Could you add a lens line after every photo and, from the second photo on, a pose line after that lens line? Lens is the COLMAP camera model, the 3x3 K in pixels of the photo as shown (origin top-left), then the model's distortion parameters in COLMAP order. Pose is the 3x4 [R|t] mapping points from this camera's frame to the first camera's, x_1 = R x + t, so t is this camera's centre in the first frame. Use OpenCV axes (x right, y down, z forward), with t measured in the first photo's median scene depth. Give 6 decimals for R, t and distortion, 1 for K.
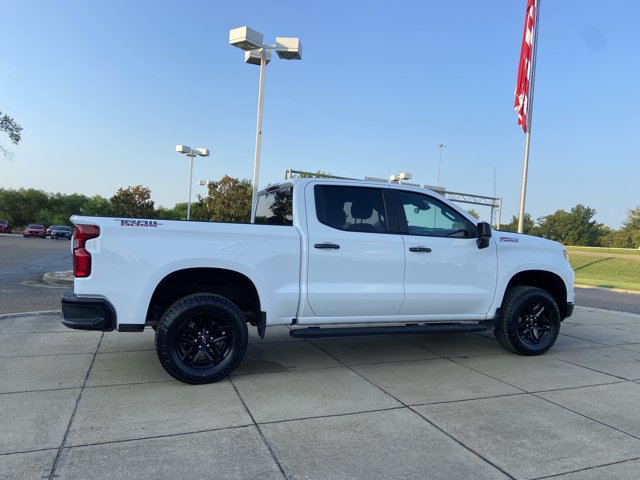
lens RADIAL K [[480.7, 0, 311.9], [0, 480.7, 235.8], [0, 0, 1]] dist [0.134091, -0.173983]
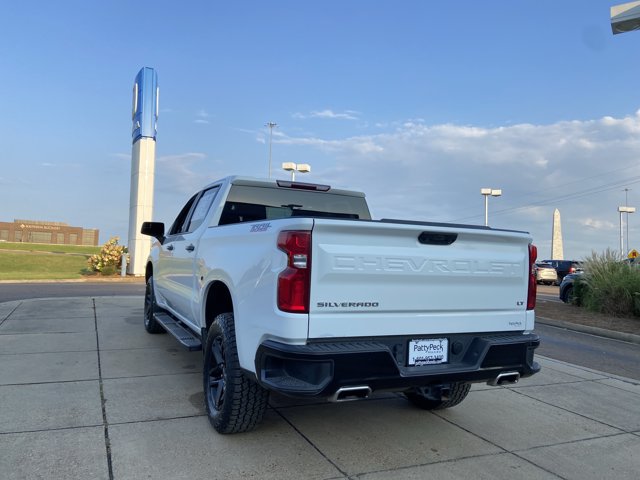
lens RADIAL K [[480.7, 0, 311.9], [0, 480.7, 235.8], [0, 0, 1]] dist [0.134091, -0.173983]
pose [[-0.078385, -0.003077, 0.996918, -1.013725], [-0.049267, 0.998785, -0.000791, -0.014915], [-0.995705, -0.049178, -0.078442, 1.157507]]
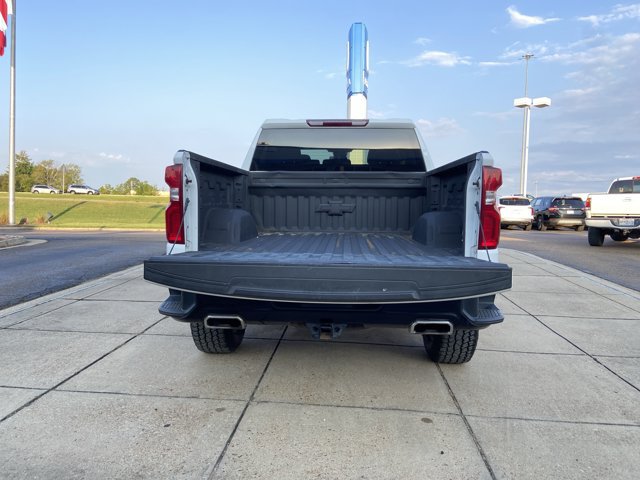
lens RADIAL K [[480.7, 0, 311.9], [0, 480.7, 235.8], [0, 0, 1]] dist [0.134091, -0.173983]
pose [[0.418065, -0.097858, 0.903131, -0.932458], [-0.004264, 0.993959, 0.109674, -0.001847], [-0.908407, -0.049702, 0.415122, 0.768370]]
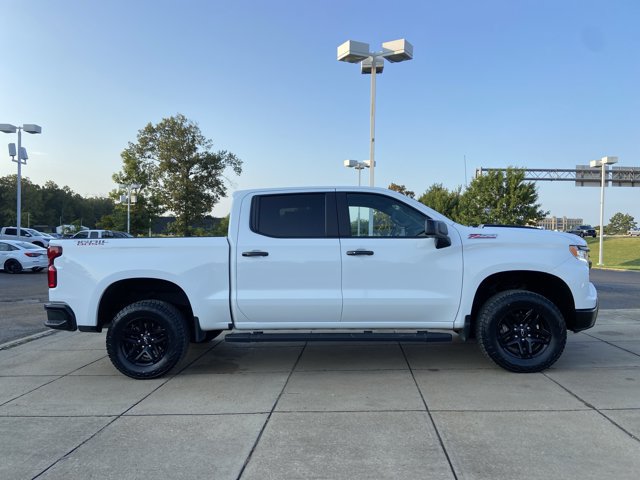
lens RADIAL K [[480.7, 0, 311.9], [0, 480.7, 235.8], [0, 0, 1]] dist [0.134091, -0.173983]
pose [[0.908393, -0.059207, -0.413905, 0.541535], [0.052867, 0.998243, -0.026766, 0.015792], [0.414763, 0.002432, 0.909926, 0.097975]]
